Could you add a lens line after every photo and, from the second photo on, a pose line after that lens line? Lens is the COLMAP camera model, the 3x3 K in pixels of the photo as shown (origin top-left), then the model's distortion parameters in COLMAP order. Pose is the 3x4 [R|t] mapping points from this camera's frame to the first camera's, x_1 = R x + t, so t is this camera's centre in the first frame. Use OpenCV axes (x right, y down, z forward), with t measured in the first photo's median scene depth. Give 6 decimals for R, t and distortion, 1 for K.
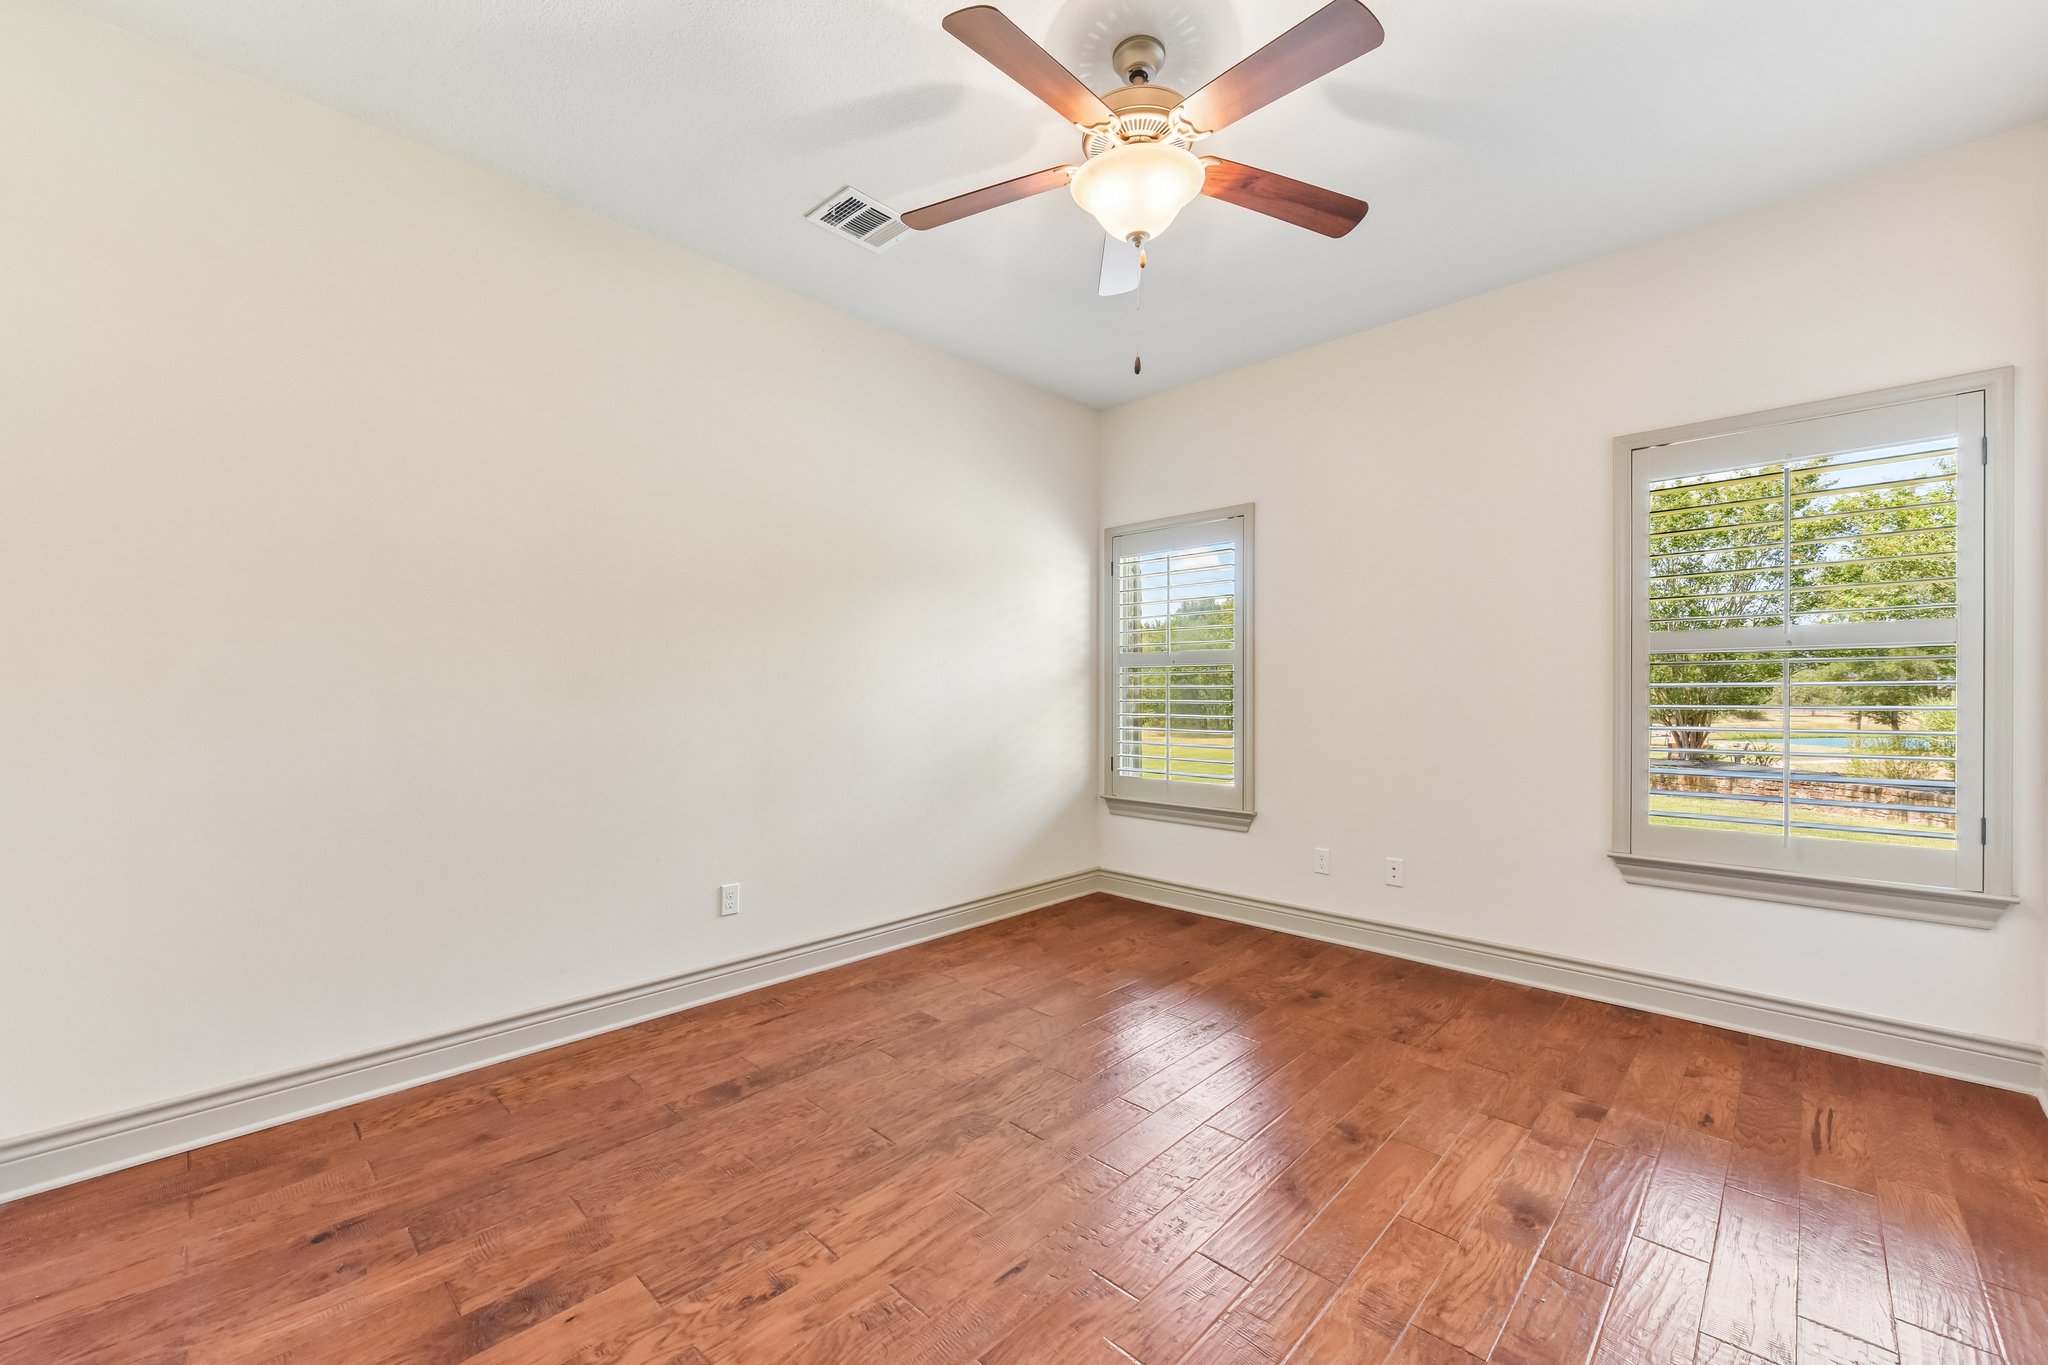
lens RADIAL K [[810.2, 0, 1037.5], [0, 810.2, 696.5], [0, 0, 1]] dist [0.007151, -0.001918]
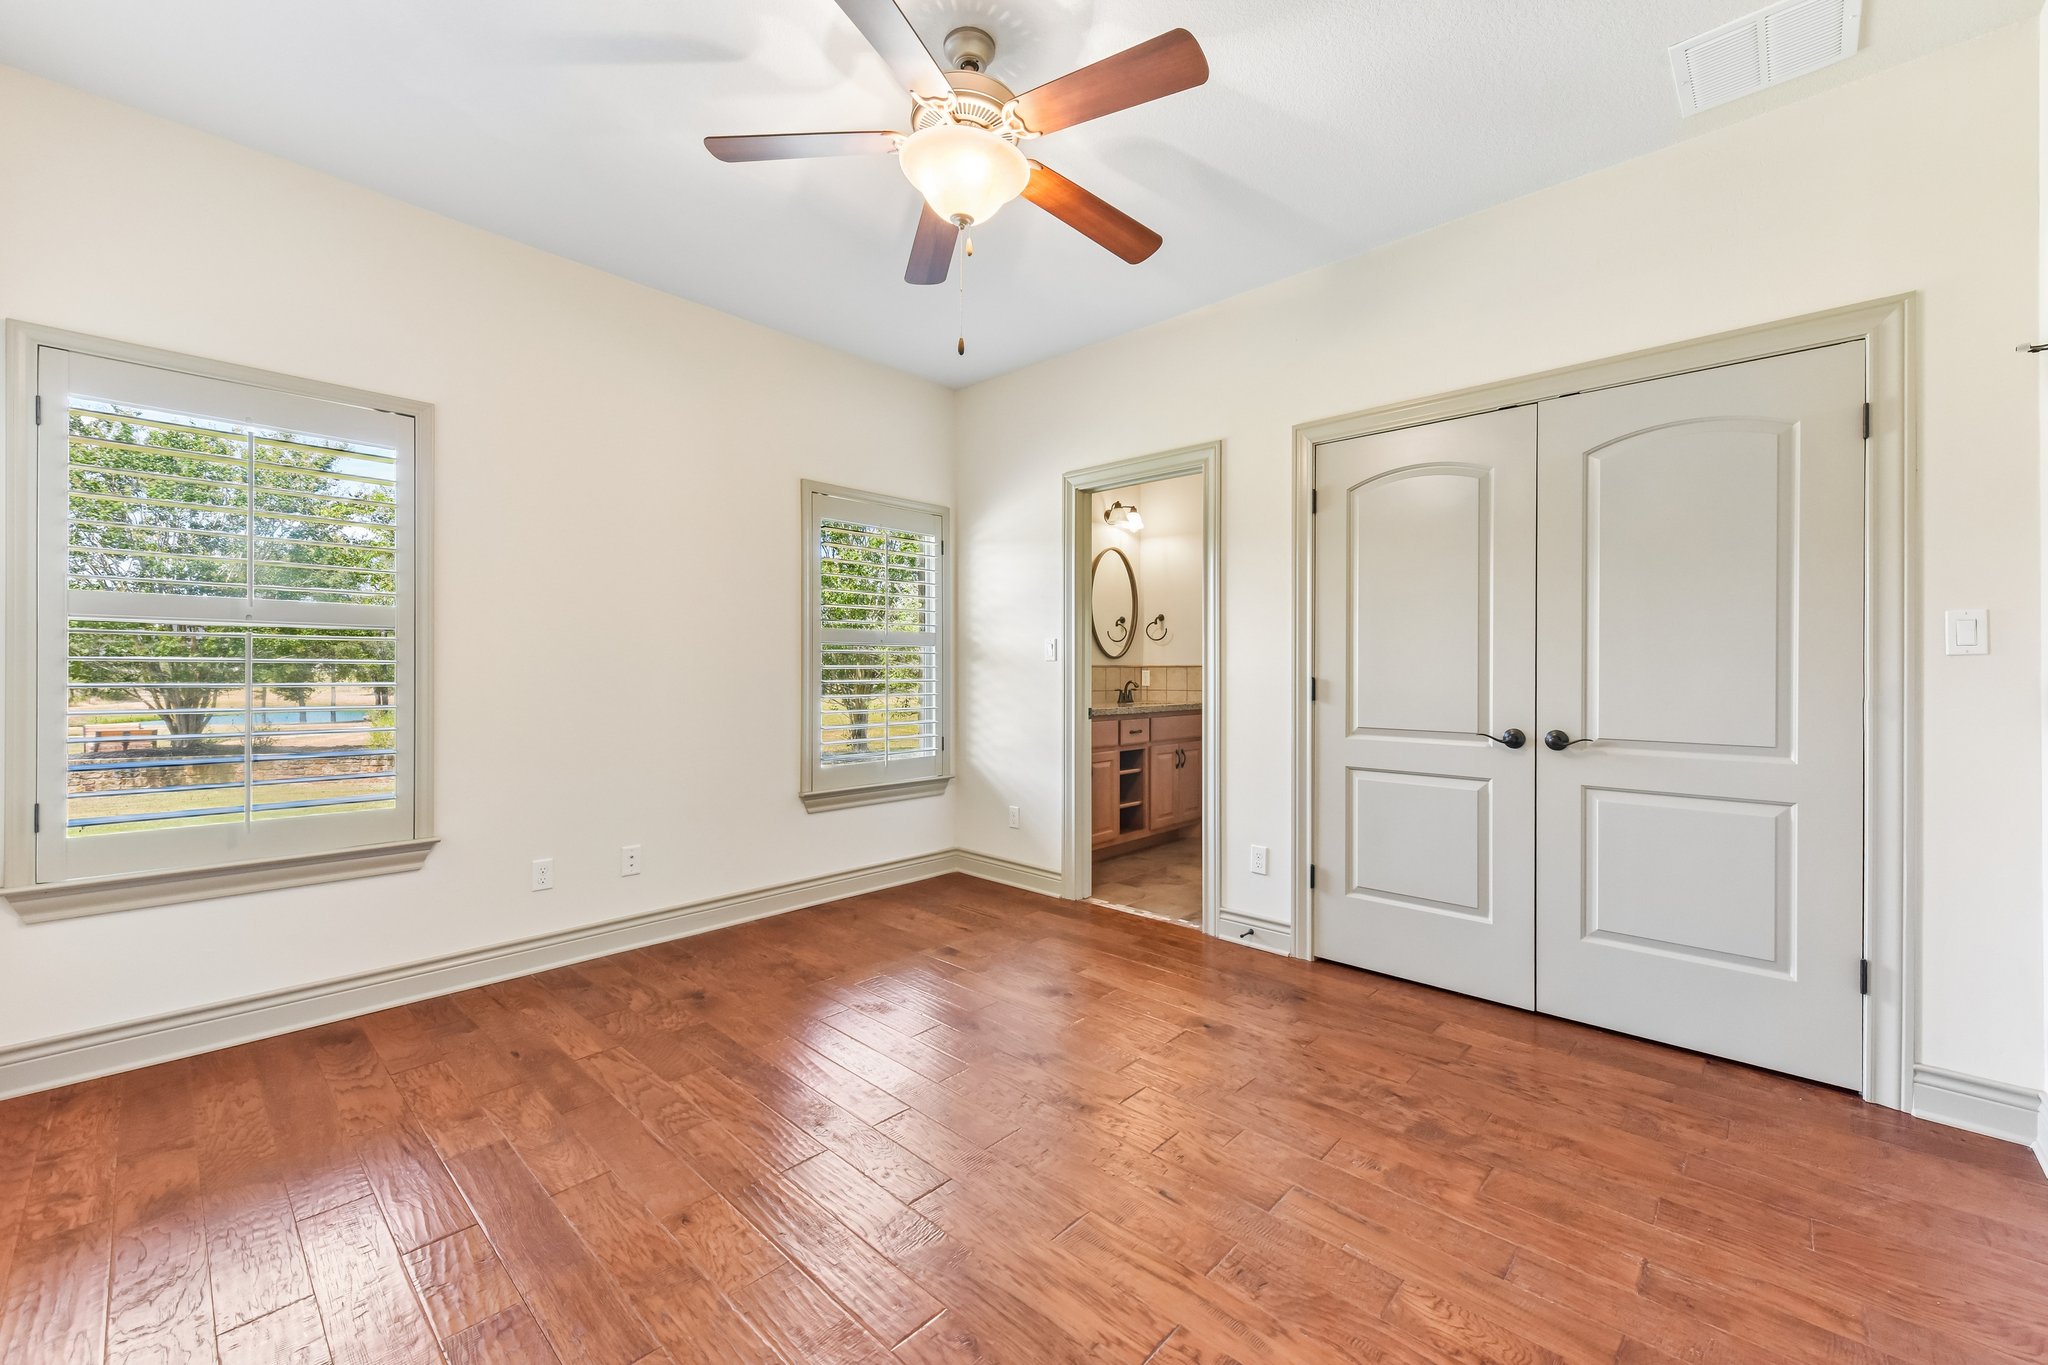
lens RADIAL K [[810.2, 0, 1036.7], [0, 810.2, 669.3], [0, 0, 1]] dist [0.007151, -0.001918]
pose [[-0.017240, 0.004659, 0.999841, -0.549027], [0.001189, 0.999989, -0.004639, -0.002407], [-0.999851, 0.001108, -0.017246, 0.575119]]
